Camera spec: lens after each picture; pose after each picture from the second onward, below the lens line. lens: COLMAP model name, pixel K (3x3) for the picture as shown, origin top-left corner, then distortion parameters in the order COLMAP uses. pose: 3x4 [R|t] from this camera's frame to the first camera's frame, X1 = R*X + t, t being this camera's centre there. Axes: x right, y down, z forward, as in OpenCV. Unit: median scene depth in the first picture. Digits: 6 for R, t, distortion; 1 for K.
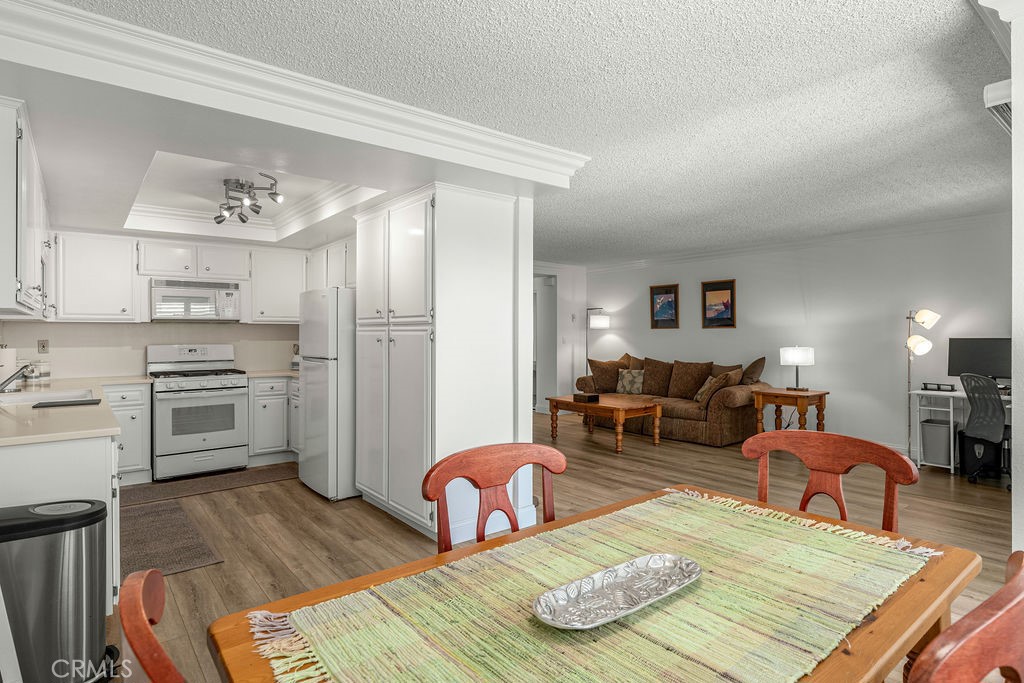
lens RADIAL K [[543.8, 0, 511.1], [0, 543.8, 333.5], [0, 0, 1]] dist [0.000552, 0.000228]
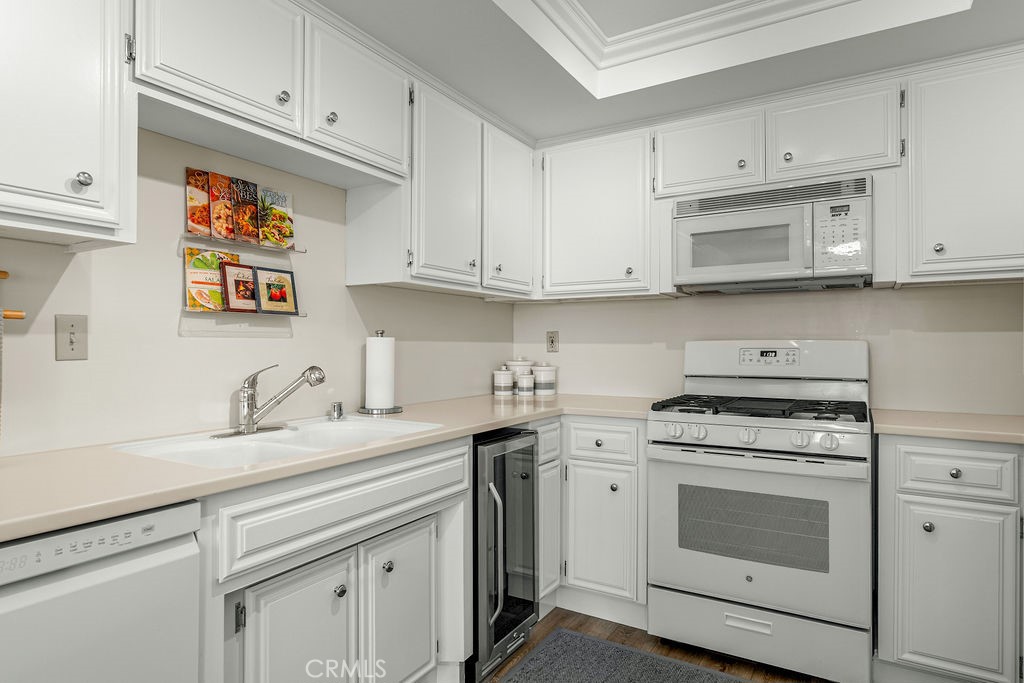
lens RADIAL K [[585.1, 0, 512.0], [0, 585.1, 341.5], [0, 0, 1]] dist [0.000495, 0.000348]
pose [[0.340608, -0.004748, -0.940193, -0.219844], [0.000552, 0.999988, -0.004850, 0.025460], [0.940205, 0.001133, 0.340606, 0.681786]]
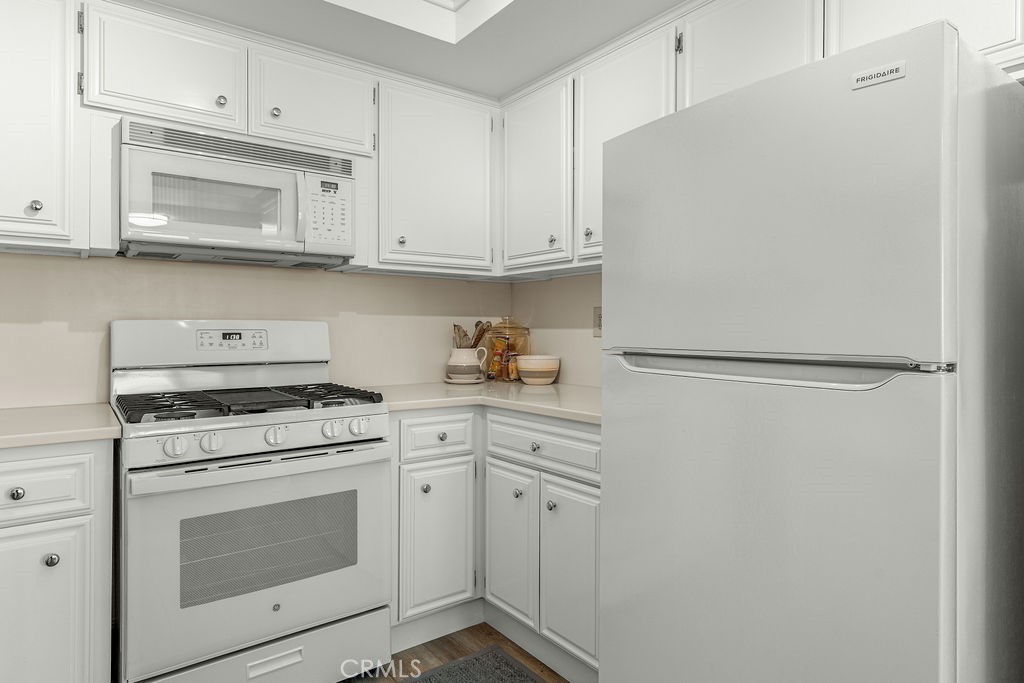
lens RADIAL K [[592.8, 0, 513.6], [0, 592.8, 325.0], [0, 0, 1]] dist [-0.003040, -0.001253]
pose [[0.999556, 0.004341, -0.029461, -0.404419], [-0.004418, 0.999987, -0.002549, 0.025740], [0.029450, 0.002678, 0.999563, 0.636739]]
